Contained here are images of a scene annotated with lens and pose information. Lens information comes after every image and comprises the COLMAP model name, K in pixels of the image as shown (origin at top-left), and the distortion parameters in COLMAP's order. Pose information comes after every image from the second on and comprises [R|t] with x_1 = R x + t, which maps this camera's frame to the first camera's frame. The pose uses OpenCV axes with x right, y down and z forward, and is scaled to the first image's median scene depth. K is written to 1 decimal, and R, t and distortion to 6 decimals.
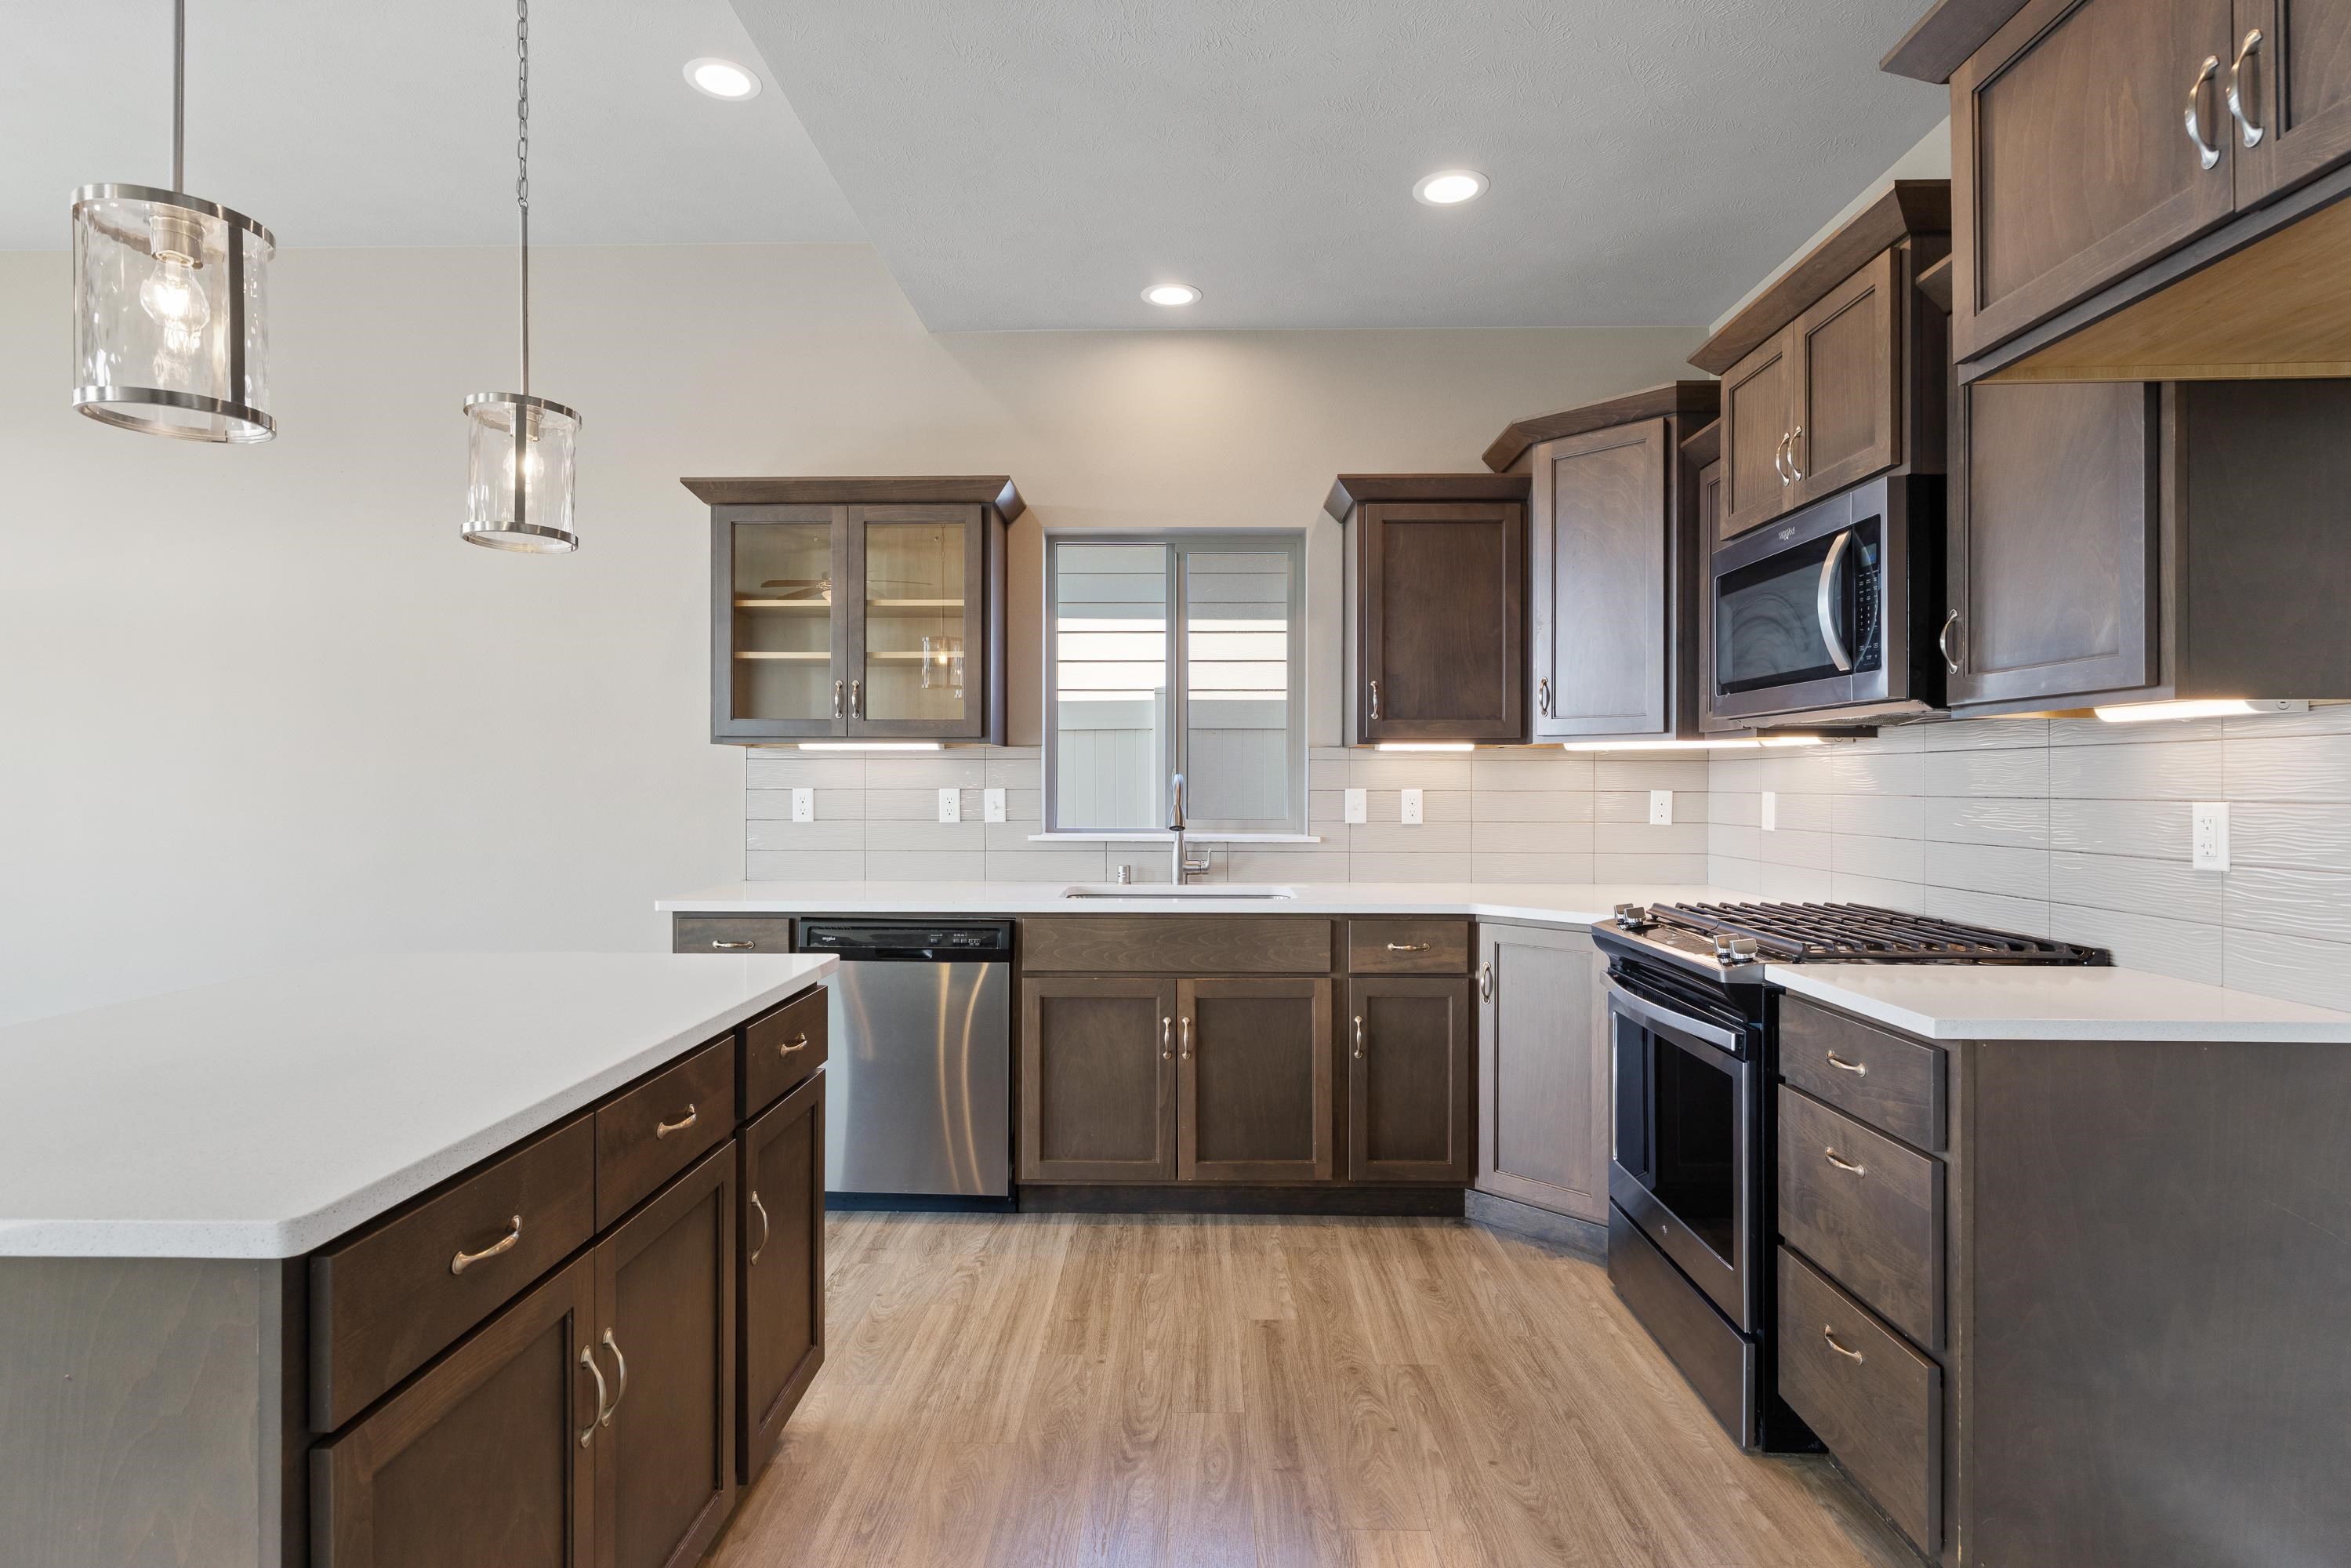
lens RADIAL K [[1207.0, 0, 1175.5], [0, 1207.0, 784.0], [0, 0, 1]] dist [0.003097, -0.000212]
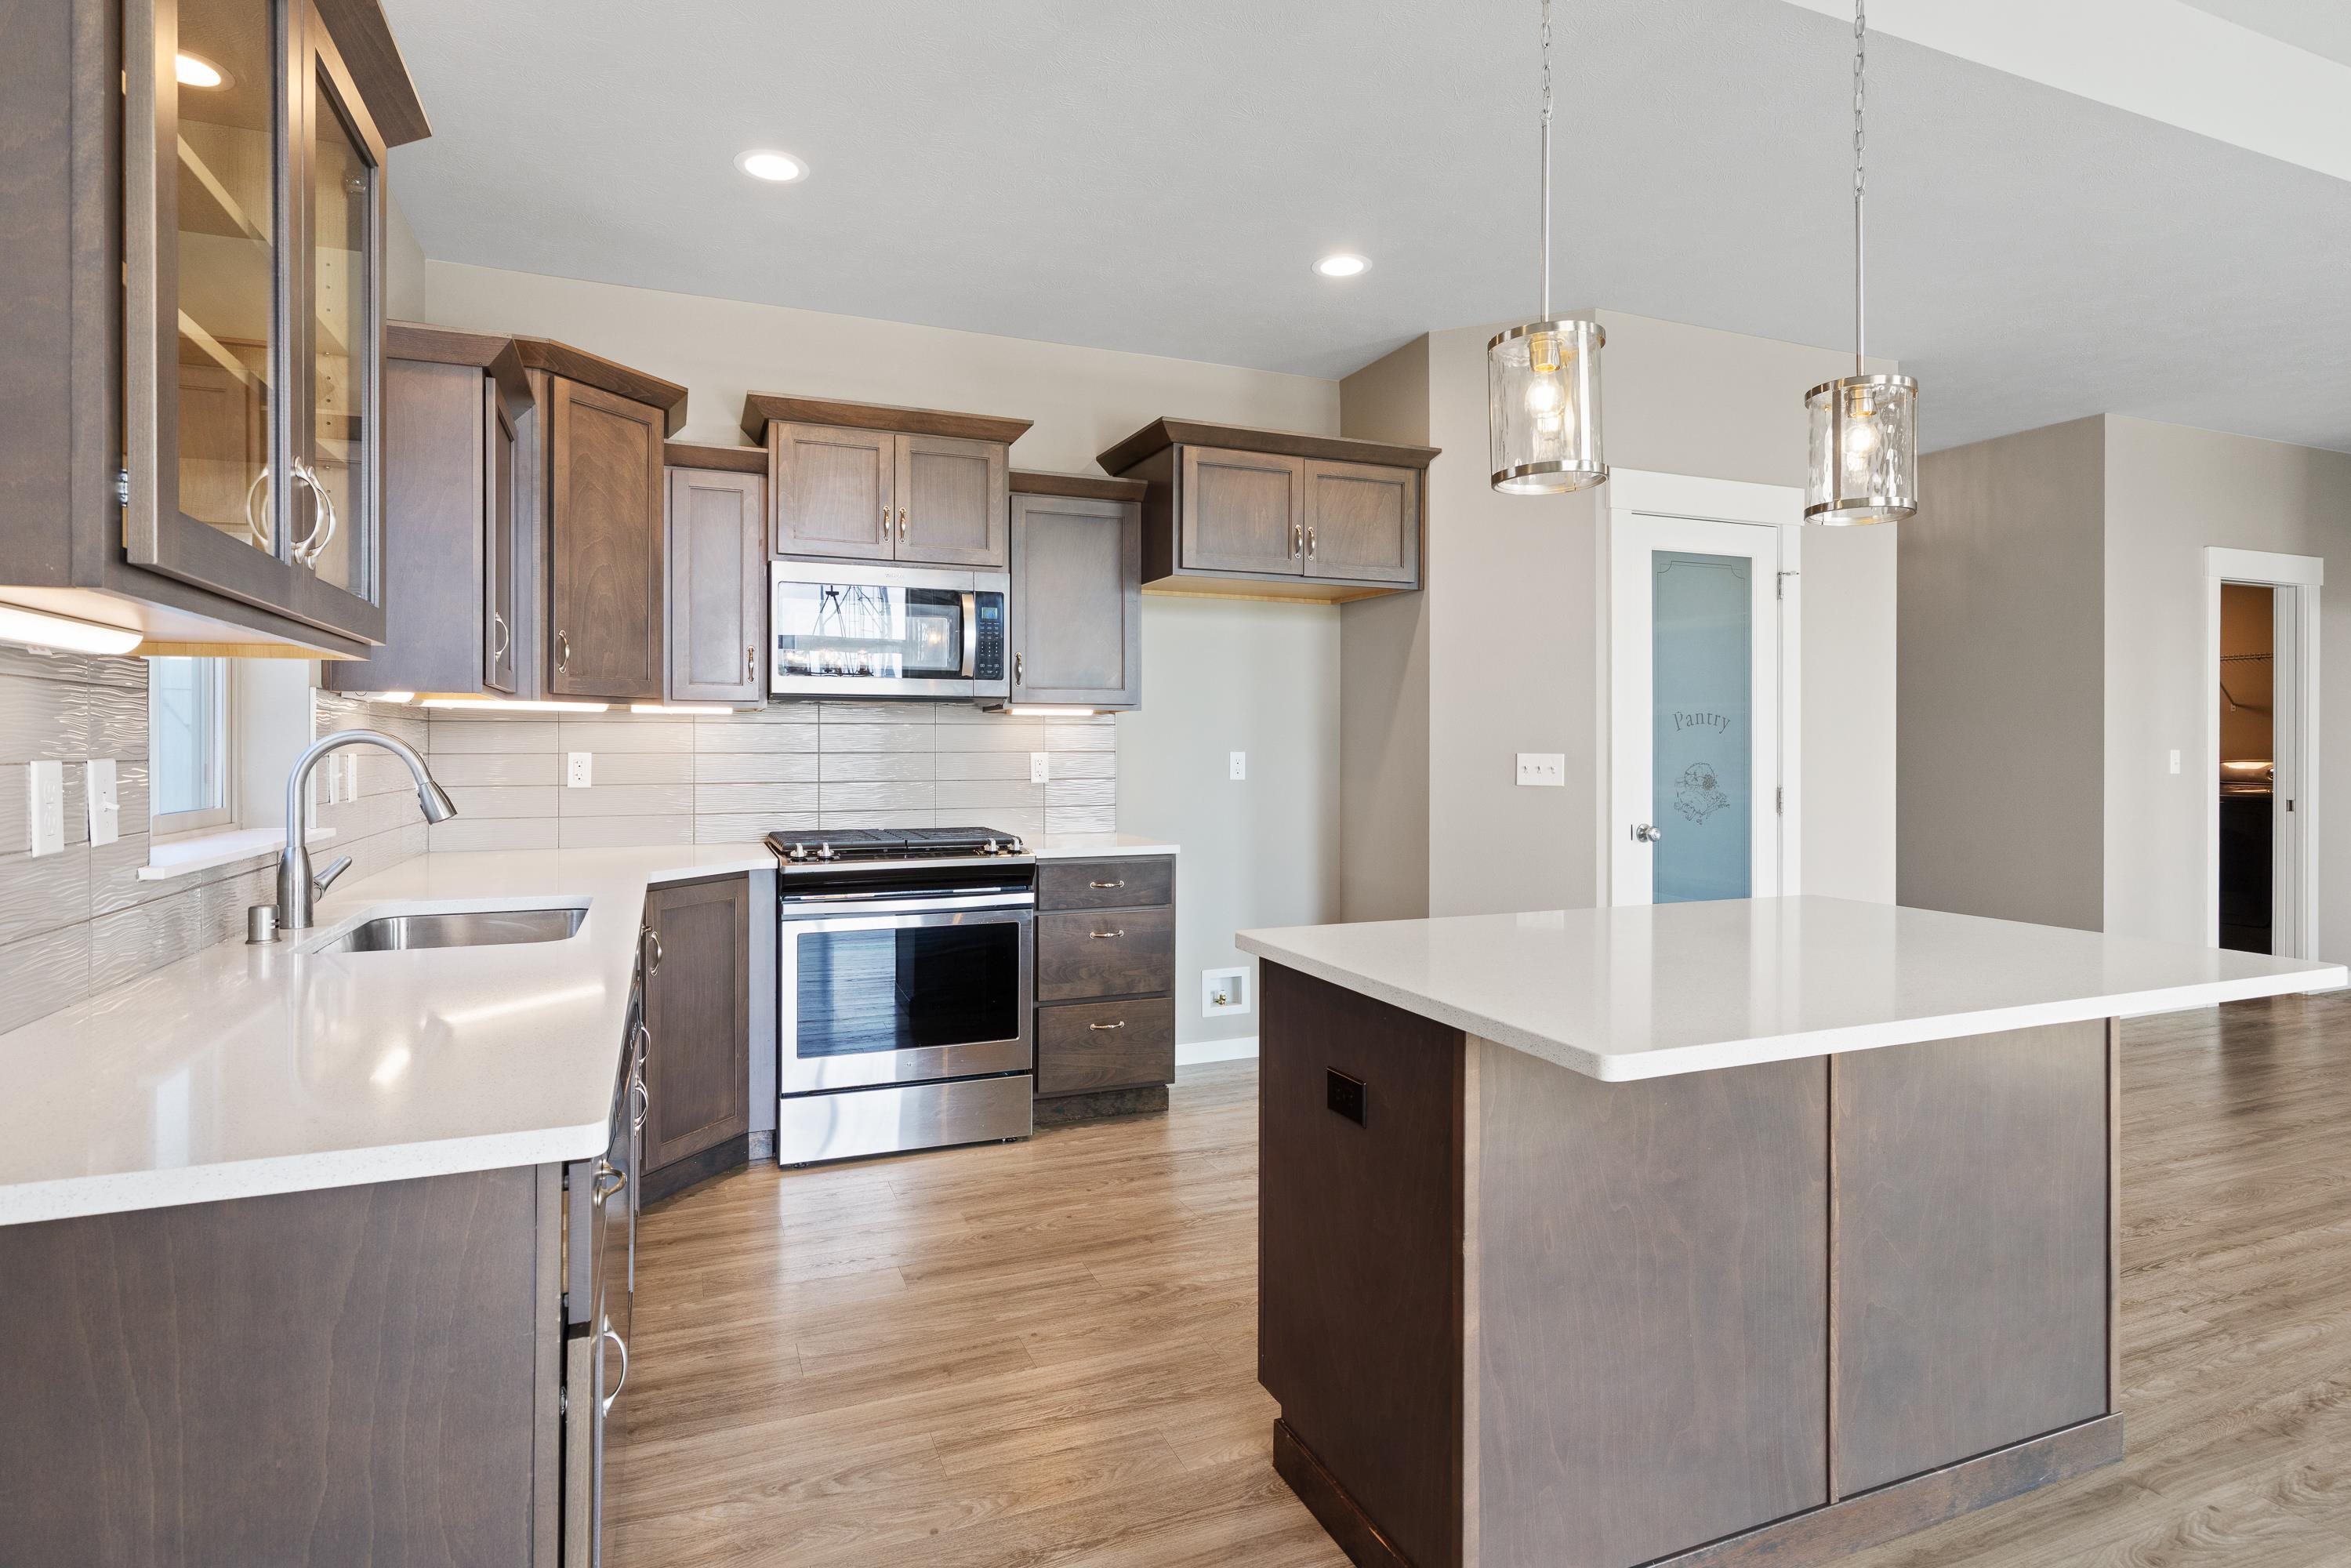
lens RADIAL K [[1209.3, 0, 1178.5], [0, 1209.3, 750.3], [0, 0, 1]] dist [0.002014, 0.000588]
pose [[-0.396023, -0.005267, 0.918225, -0.796261], [0.001605, 0.999978, 0.006428, -0.001669], [-0.918239, 0.004020, -0.396006, 1.011435]]
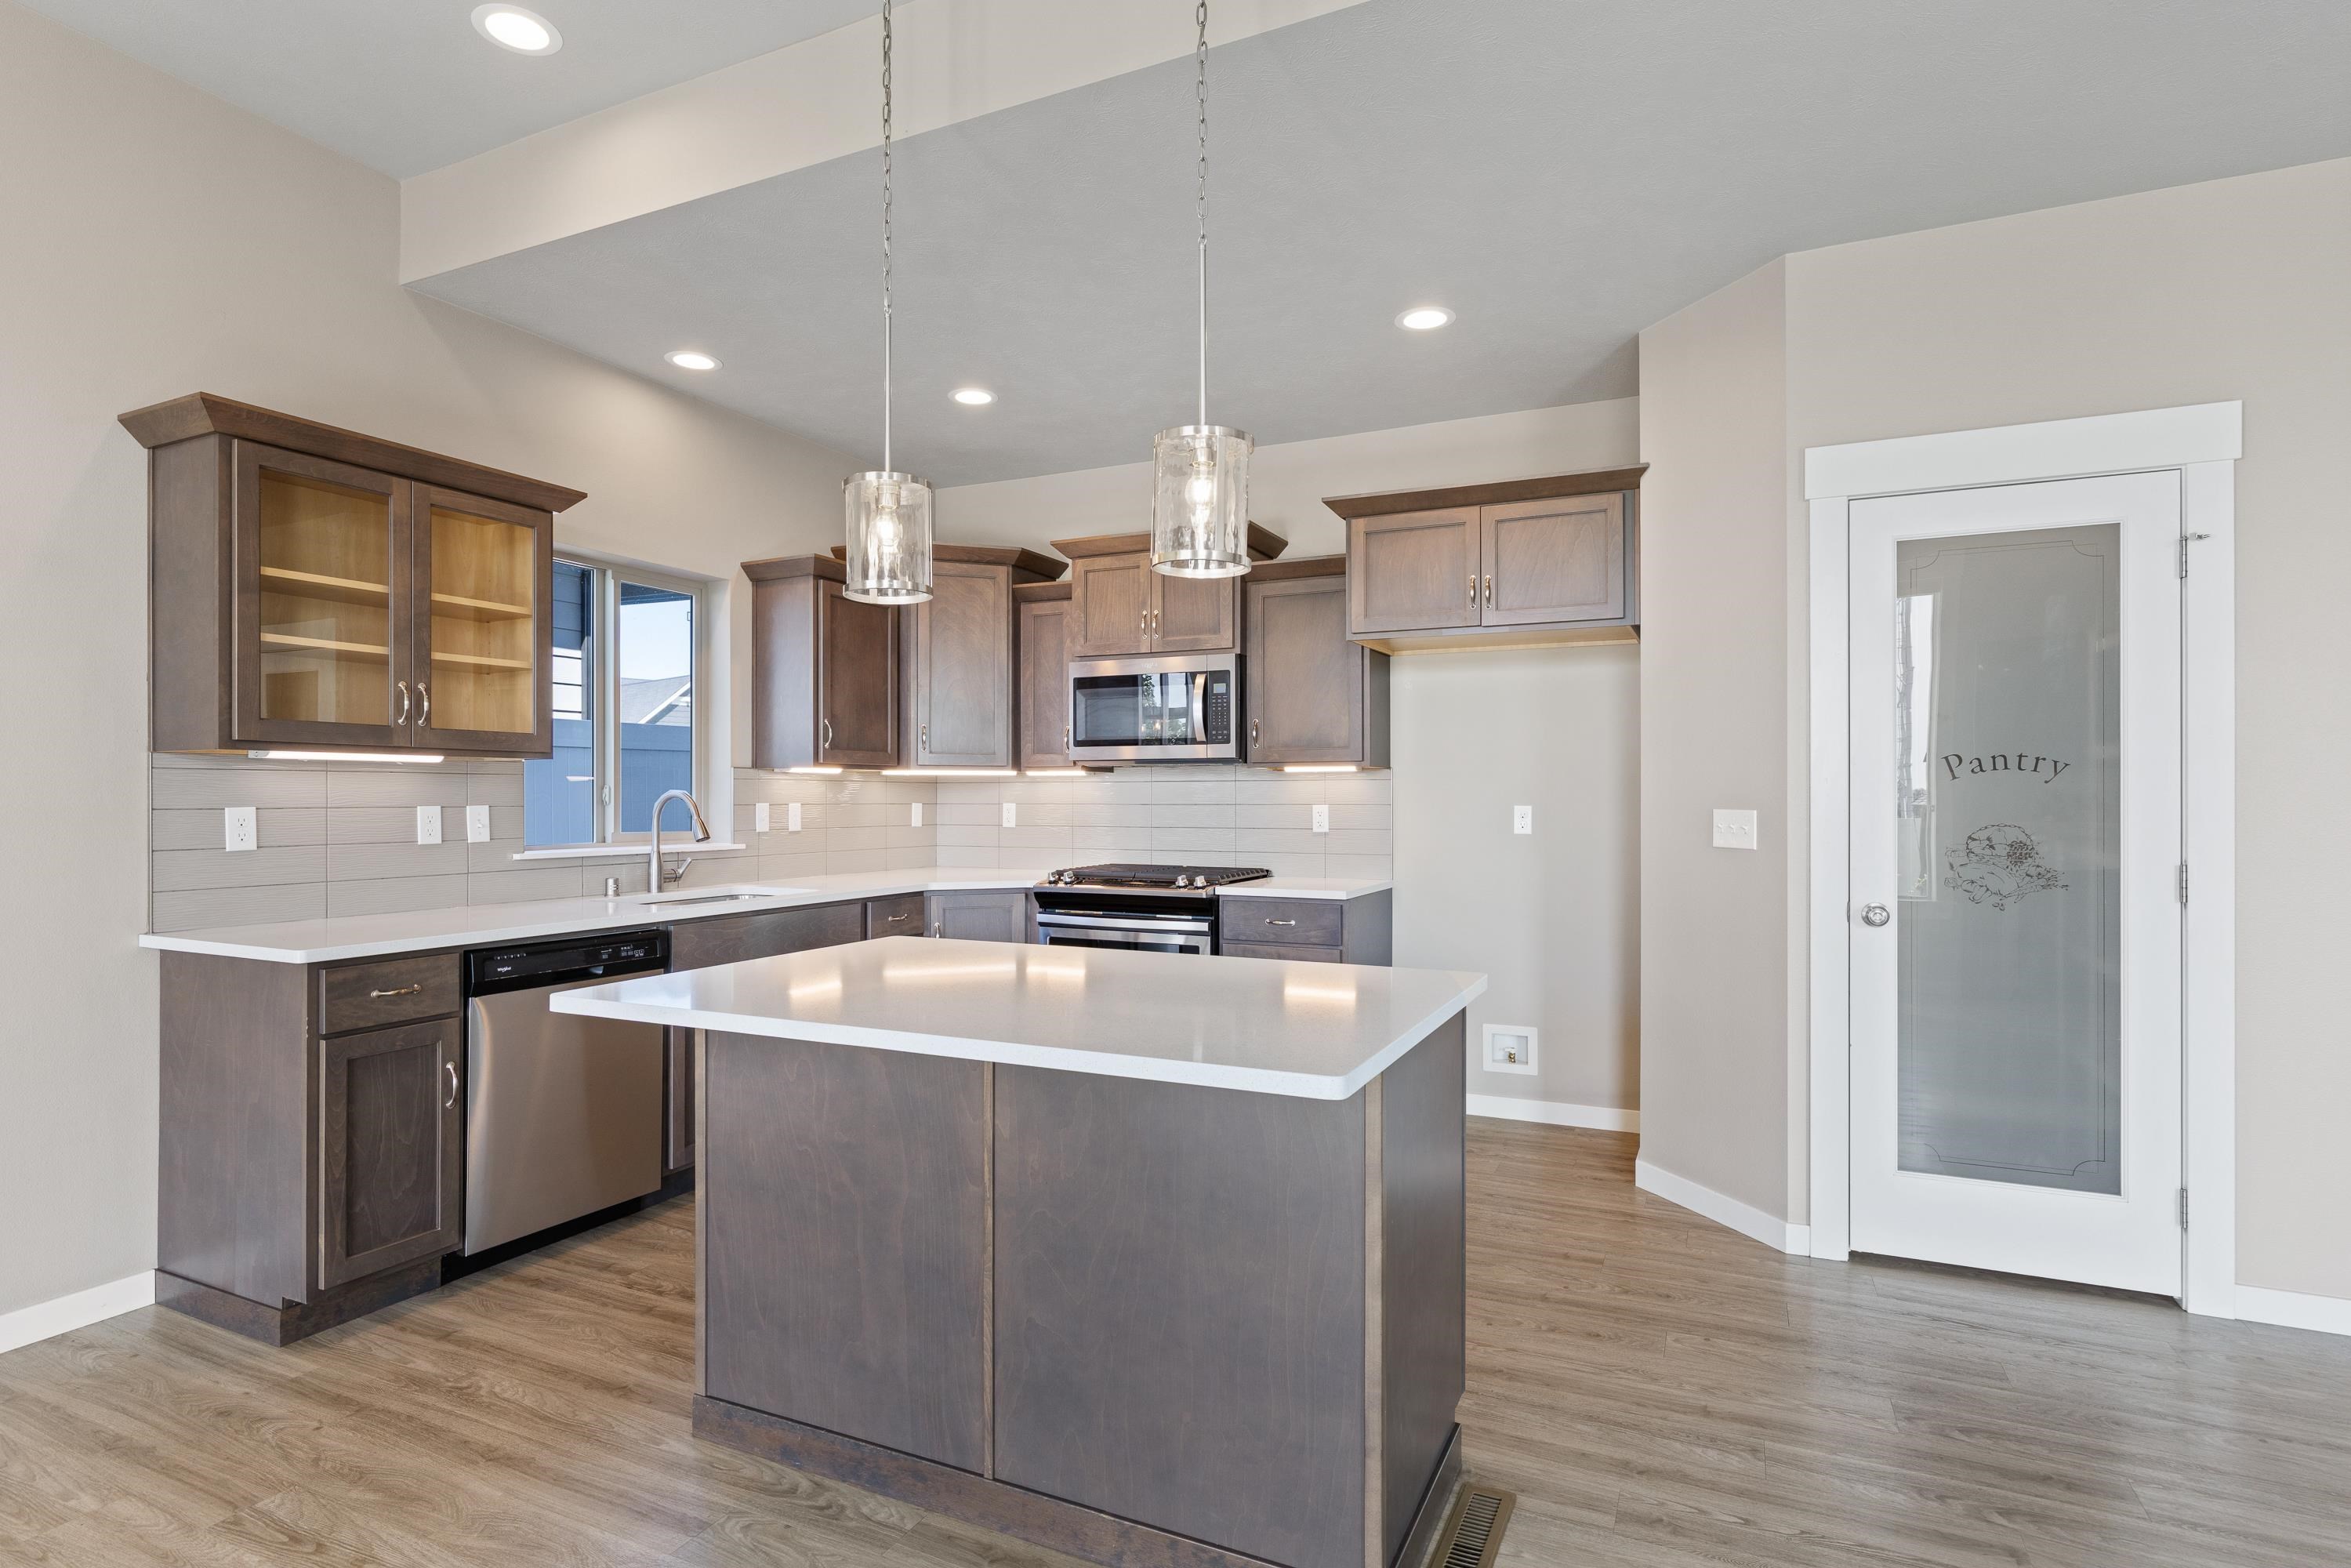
lens RADIAL K [[1182.1, 0, 1172.3], [0, 1182.1, 799.3], [0, 0, 1]] dist [0.010101, -0.000042]
pose [[0.411010, -0.003853, 0.911623, -0.924235], [0.002745, 0.999992, 0.002988, -0.002897], [-0.911627, 0.001274, 0.411017, 0.166773]]
